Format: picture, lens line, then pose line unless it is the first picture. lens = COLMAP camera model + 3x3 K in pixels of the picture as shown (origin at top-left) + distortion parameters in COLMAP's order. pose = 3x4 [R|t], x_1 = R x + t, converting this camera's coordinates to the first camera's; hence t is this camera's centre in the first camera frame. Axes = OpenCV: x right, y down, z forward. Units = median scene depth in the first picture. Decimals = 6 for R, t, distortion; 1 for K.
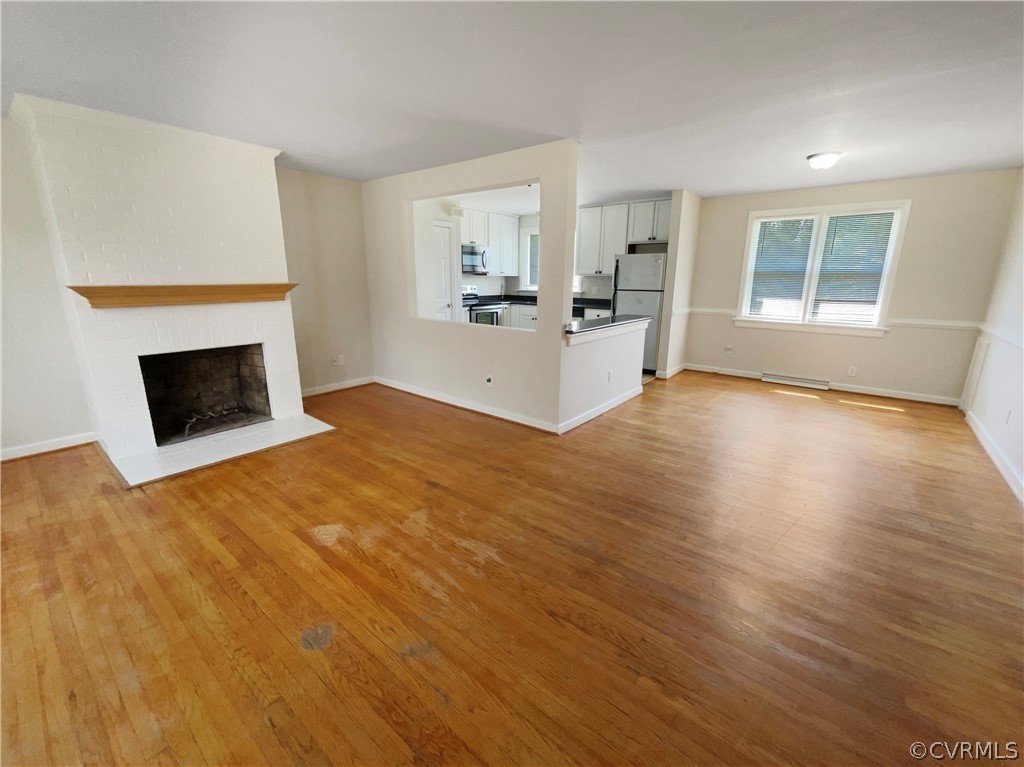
lens RADIAL K [[419.4, 0, 514.4], [0, 419.4, 379.5], [0, 0, 1]] dist [0.000460, 0.000037]
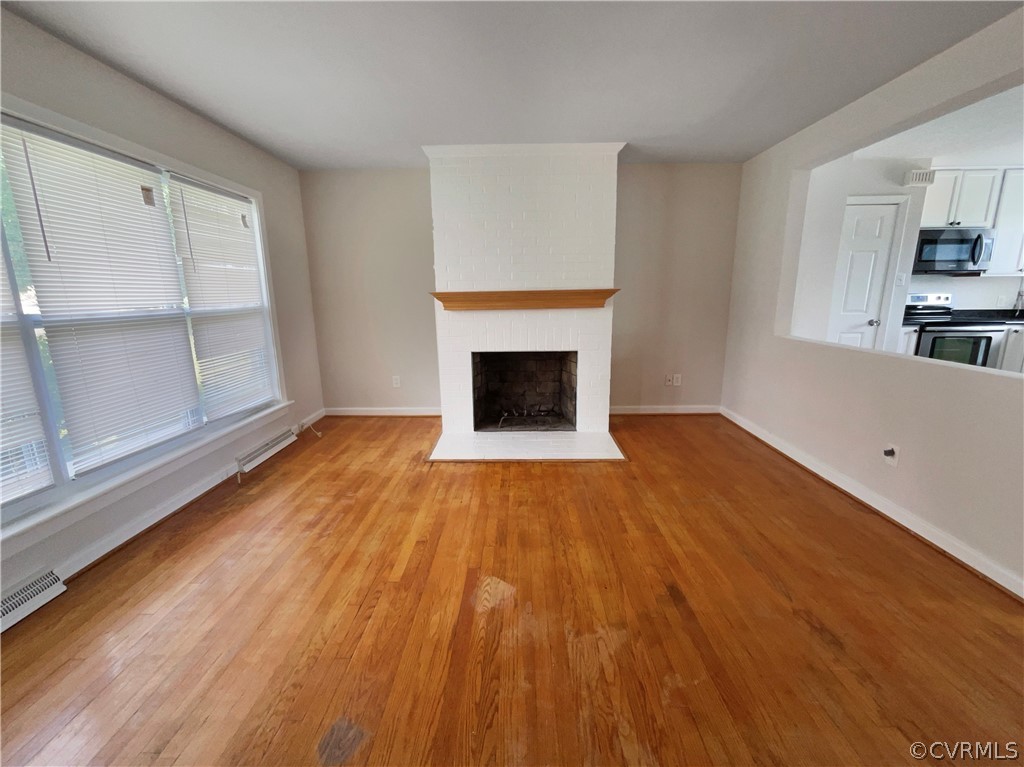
lens RADIAL K [[419.4, 0, 514.4], [0, 419.4, 379.5], [0, 0, 1]] dist [0.000460, 0.000037]
pose [[0.591030, 0.141796, -0.794089, 0.098884], [-0.170220, 0.984185, 0.049048, -0.049266], [0.788485, 0.106181, 0.605819, 0.334817]]
